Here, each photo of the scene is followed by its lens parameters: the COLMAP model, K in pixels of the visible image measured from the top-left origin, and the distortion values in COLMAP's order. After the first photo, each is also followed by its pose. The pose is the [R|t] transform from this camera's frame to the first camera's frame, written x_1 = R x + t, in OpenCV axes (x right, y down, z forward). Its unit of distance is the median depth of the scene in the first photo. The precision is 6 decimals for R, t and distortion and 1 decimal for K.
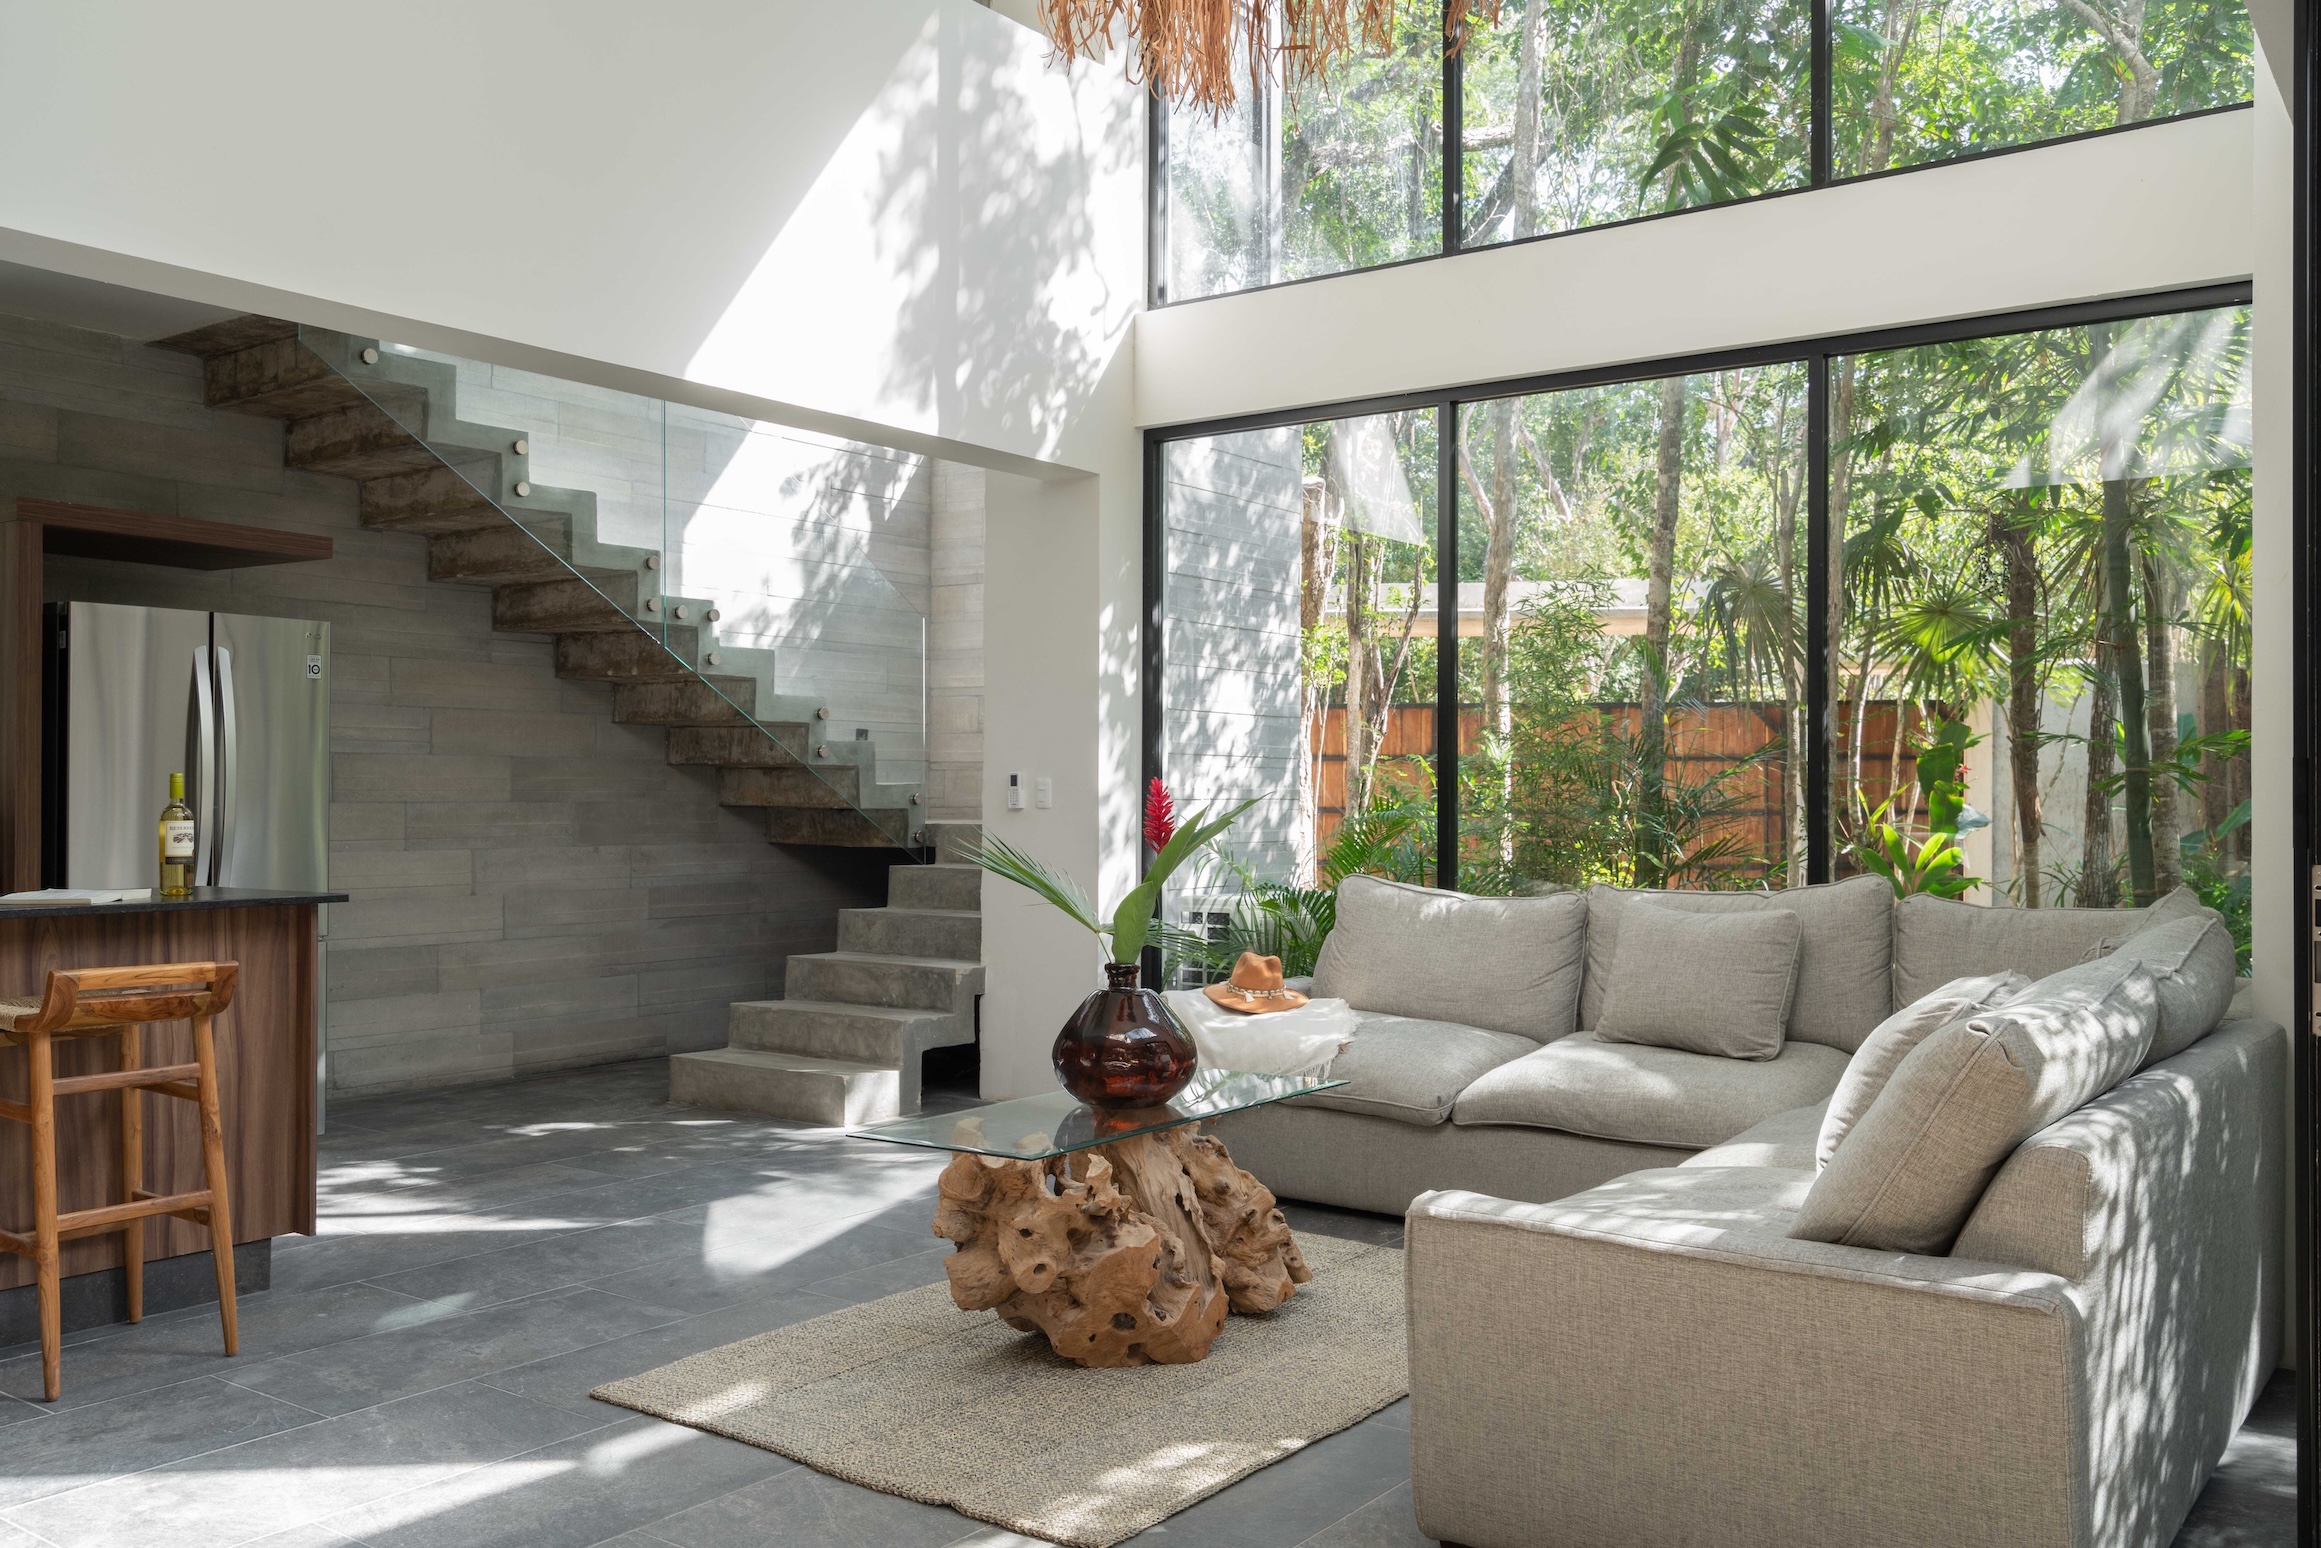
lens RADIAL K [[1883.5, 0, 1160.5], [0, 1883.5, 774.0], [0, 0, 1]] dist [-0.000393, 0.001231]
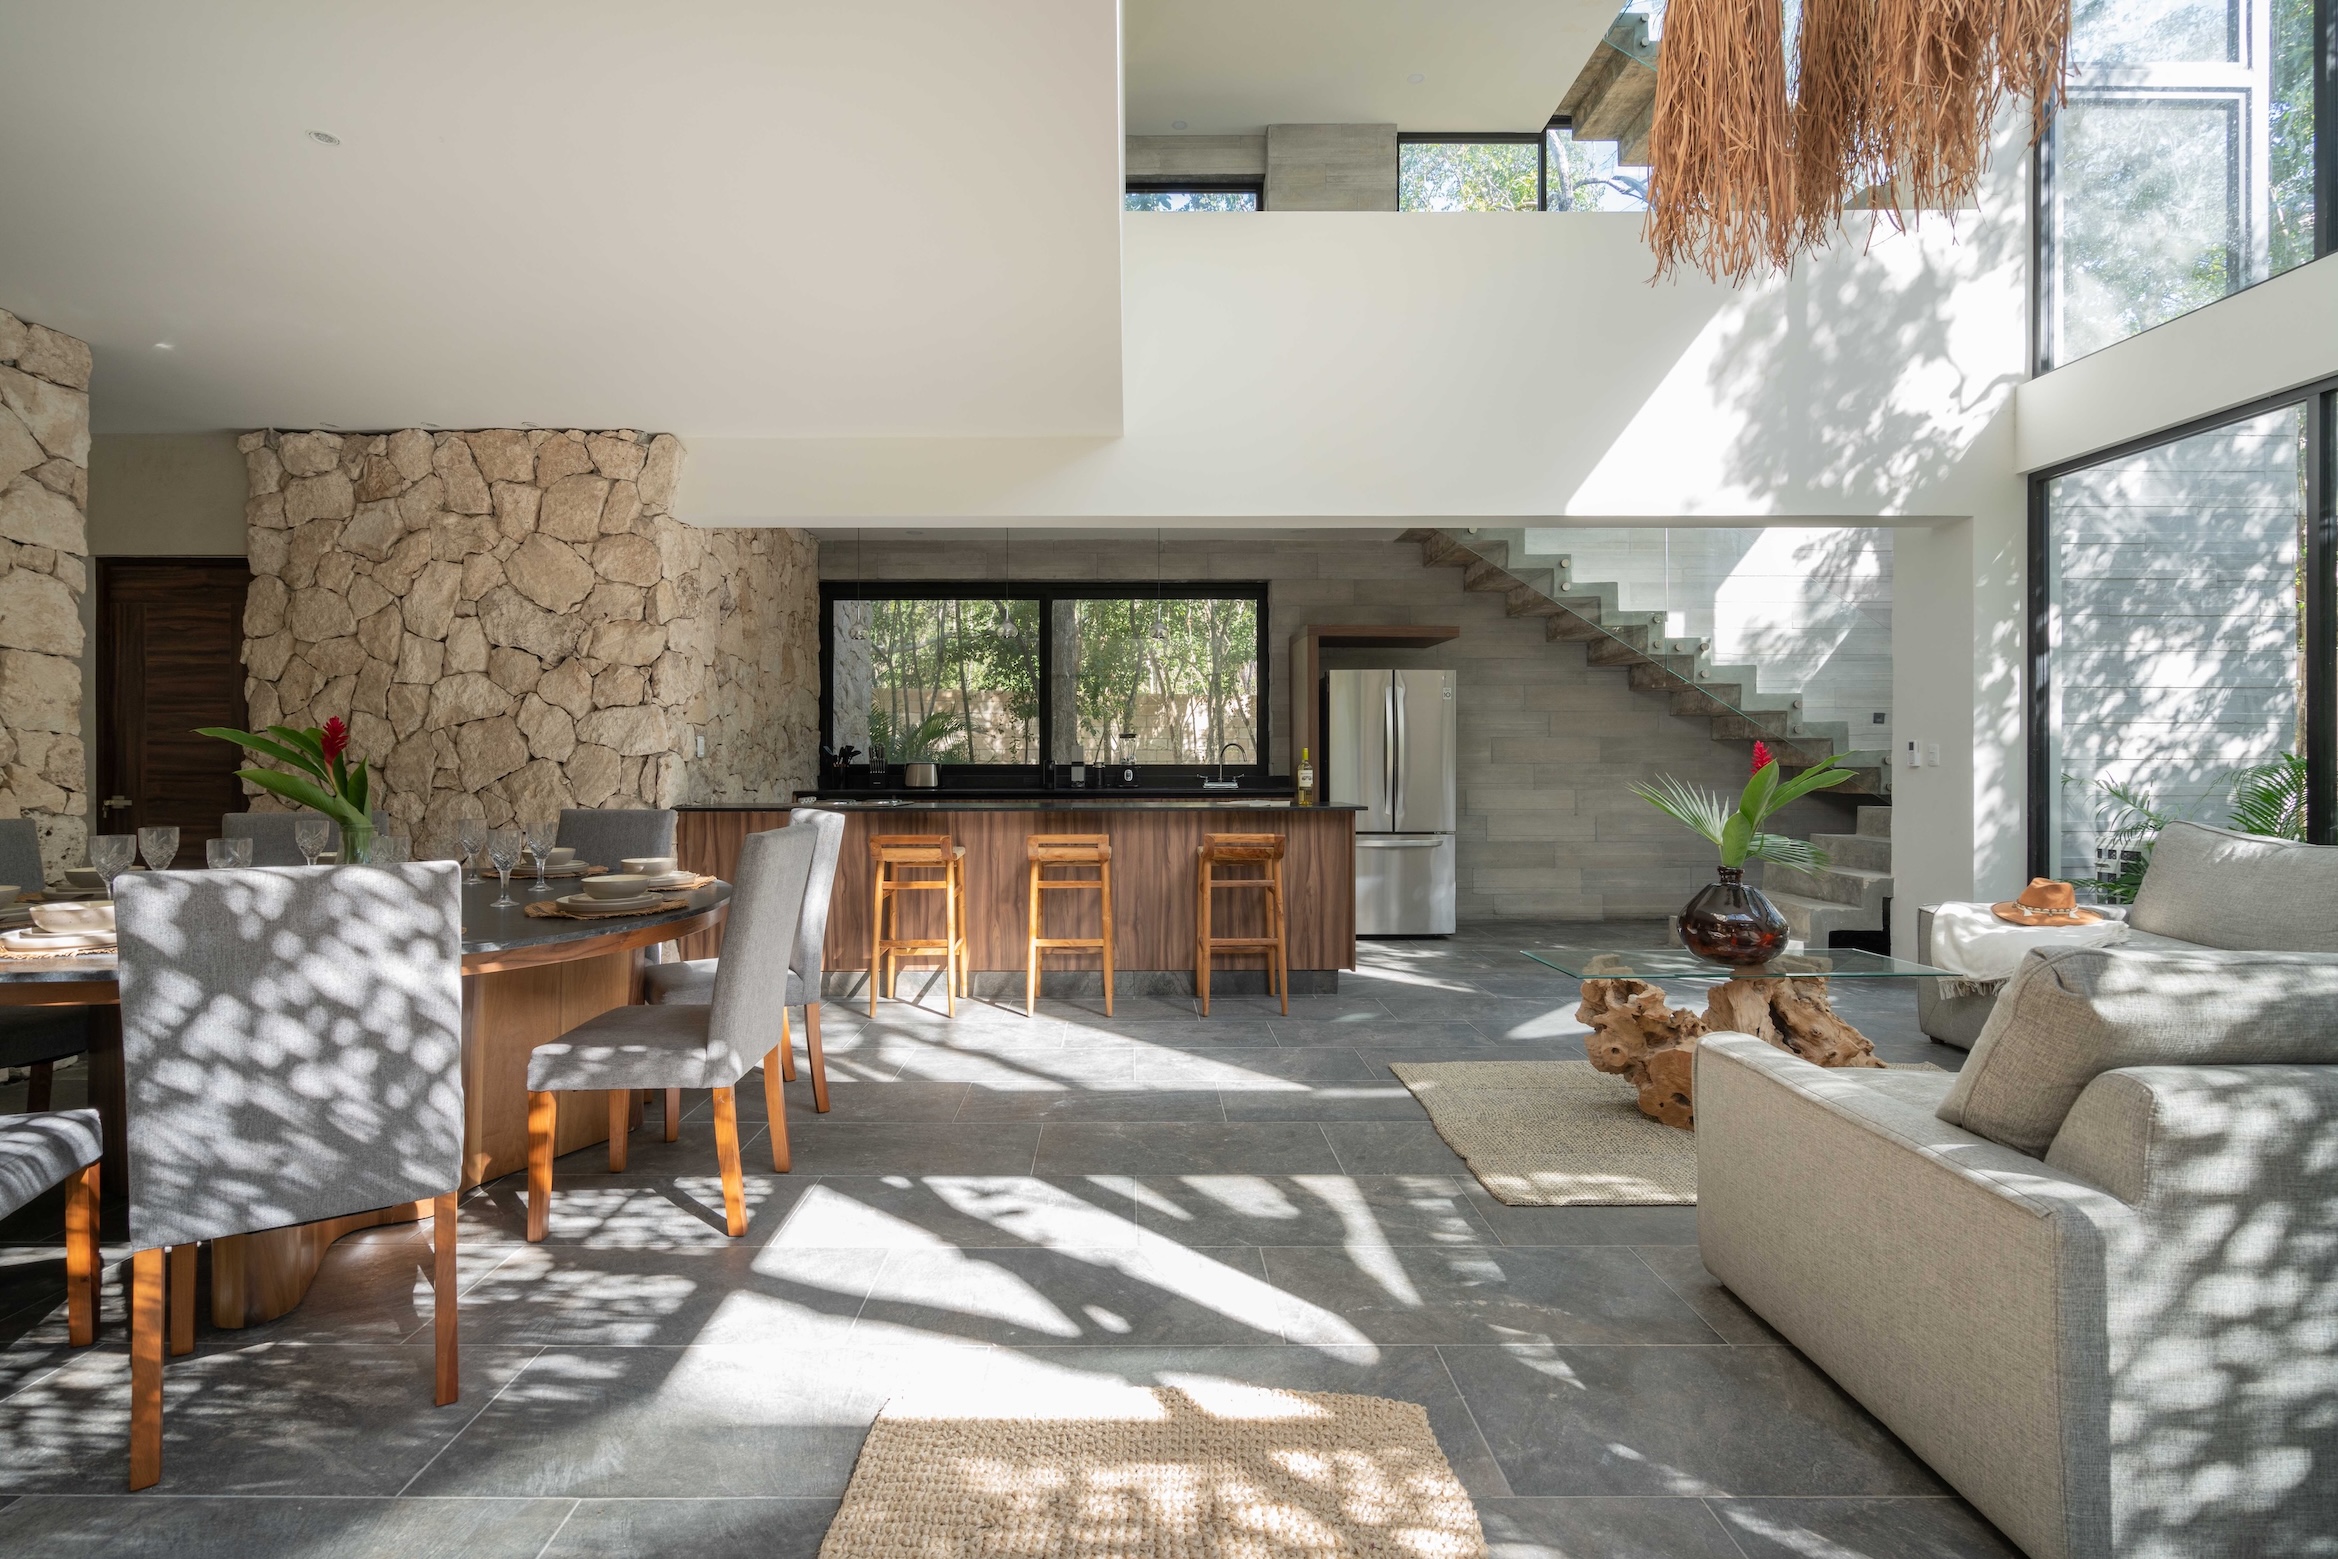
lens RADIAL K [[1063.6, 0, 1134.3], [0, 1063.6, 766.0], [0, 0, 1]] dist [-0.015305, 0.000039]
pose [[0.590413, -0.002052, -0.807098, 0.218558], [0.013379, 0.999884, 0.007246, 0.004927], [0.806990, -0.015076, 0.590373, 0.075746]]
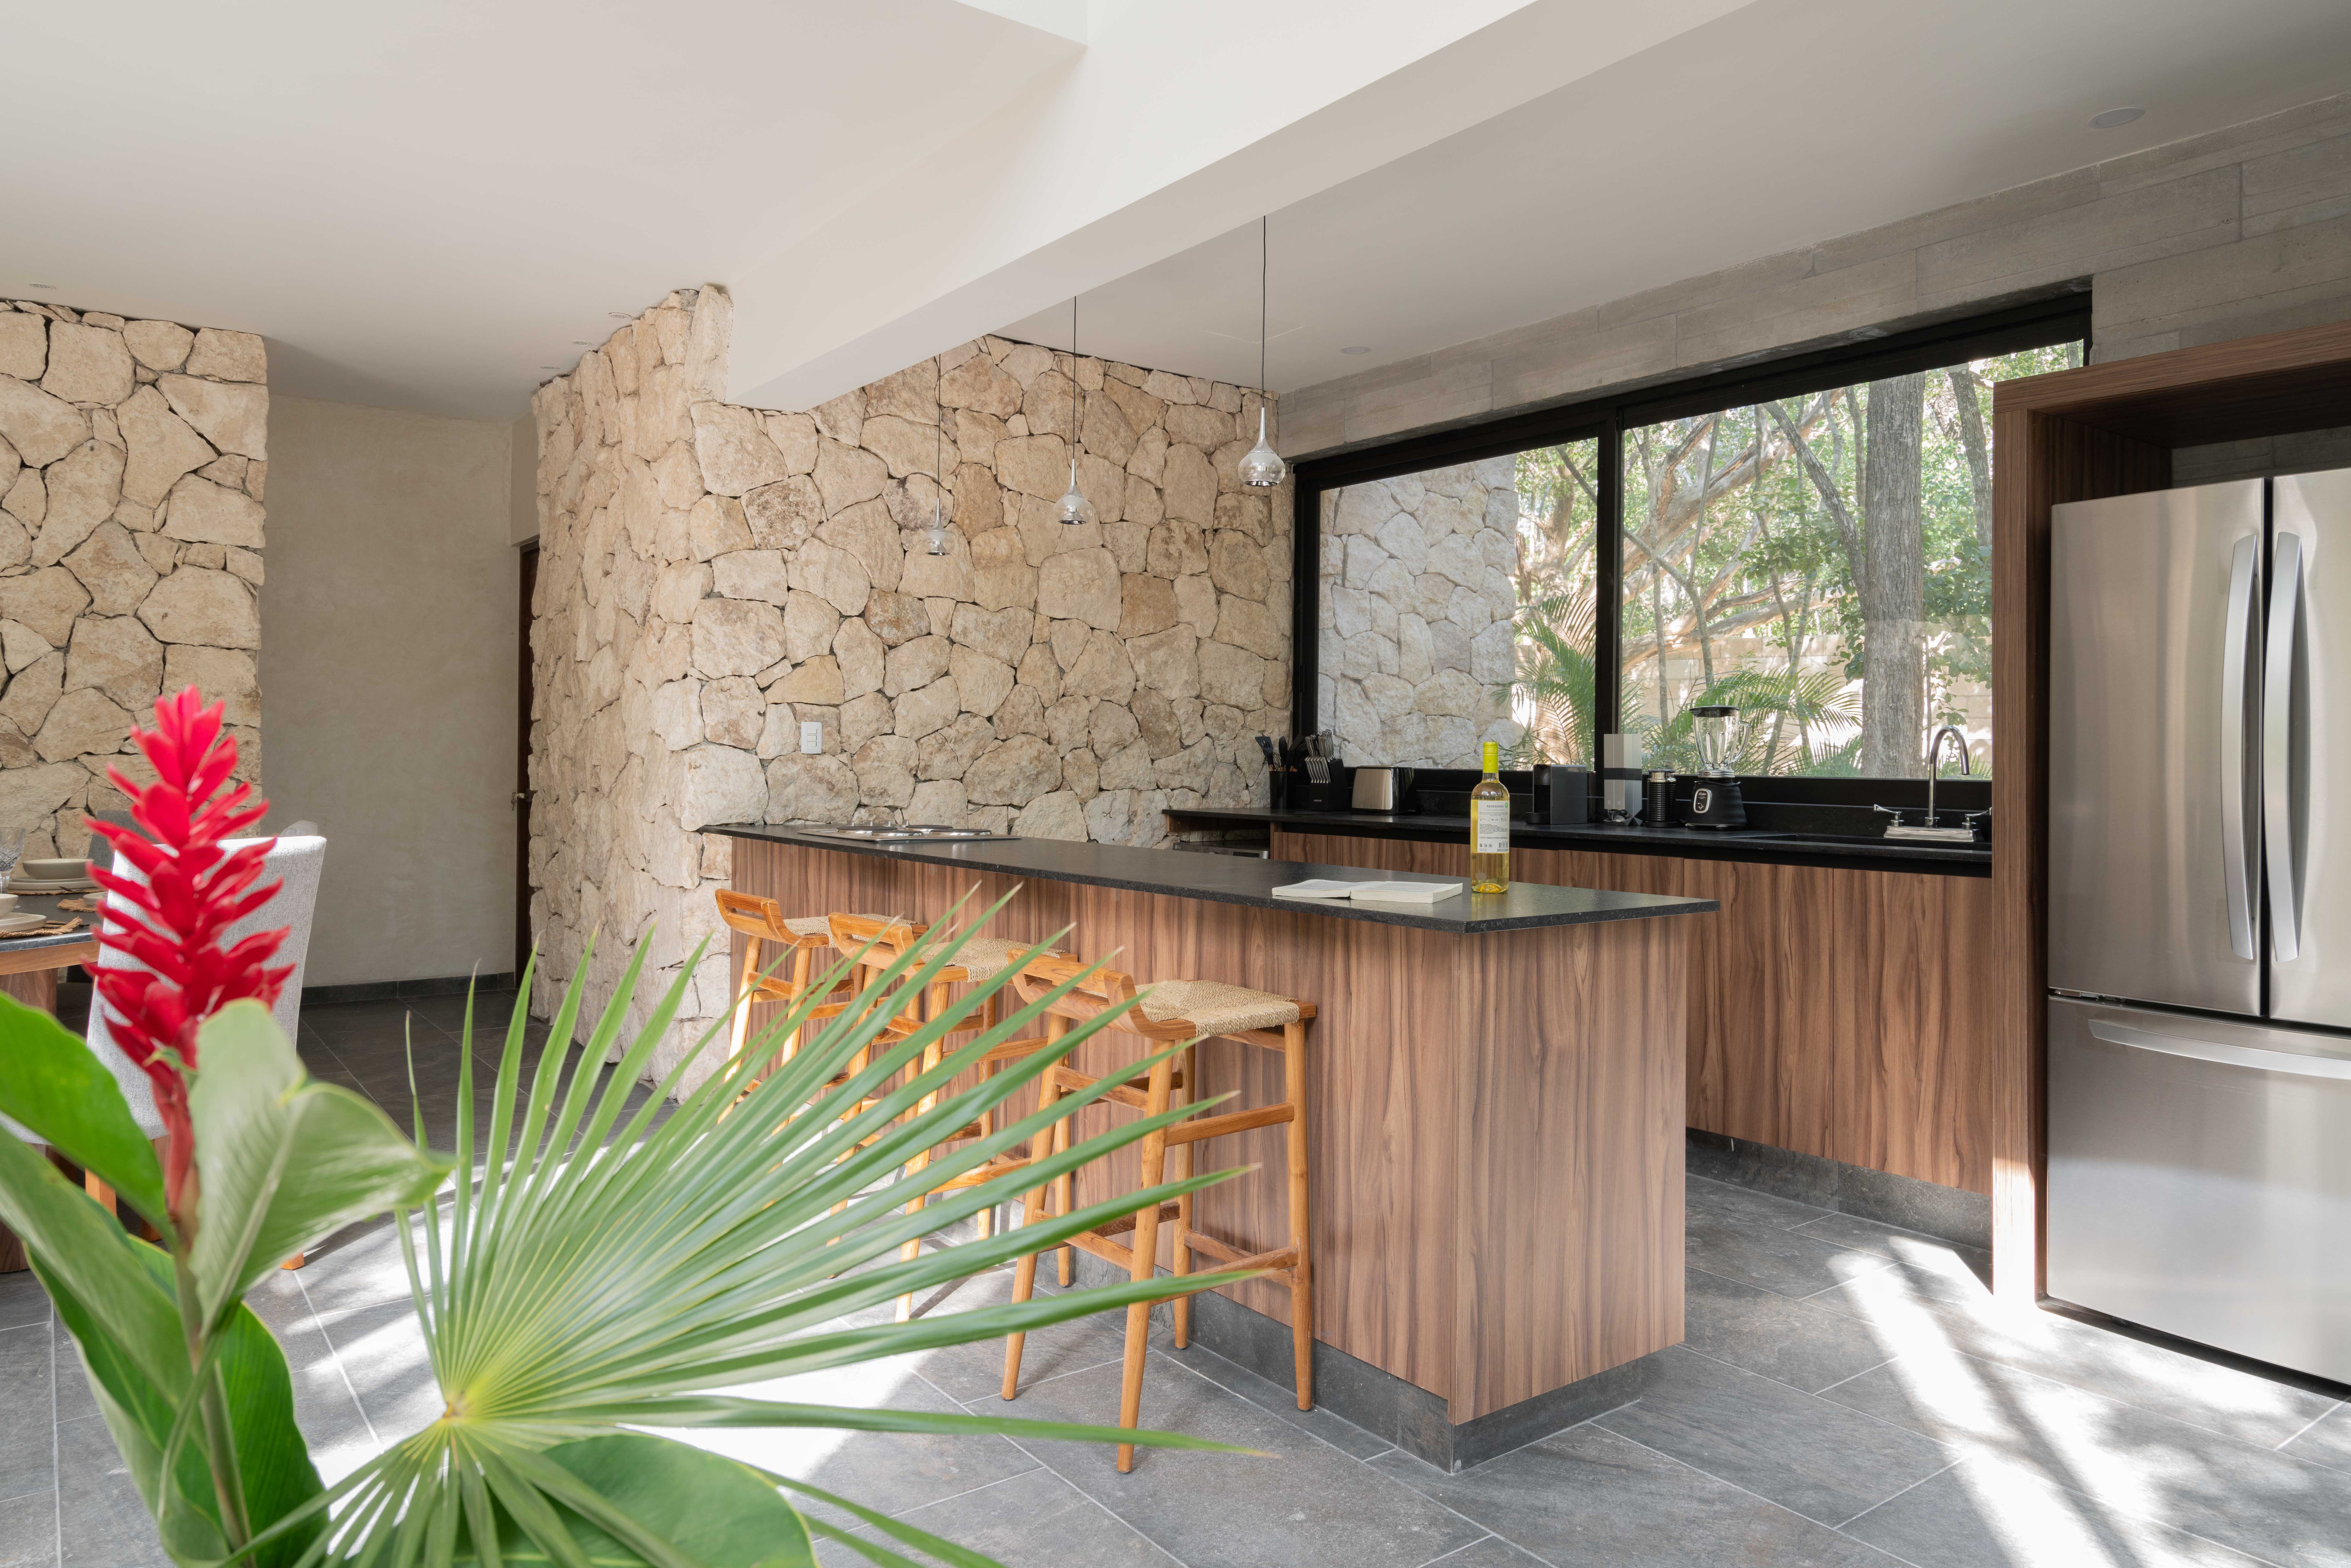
lens RADIAL K [[1514.3, 0, 1171.6], [0, 1514.3, 753.4], [0, 0, 1]] dist [0.003573, 0.002496]
pose [[-0.297789, -0.007026, -0.954606, 0.062806], [0.000882, 0.999970, -0.007635, 0.006085], [0.954631, -0.003115, -0.297774, 0.678205]]
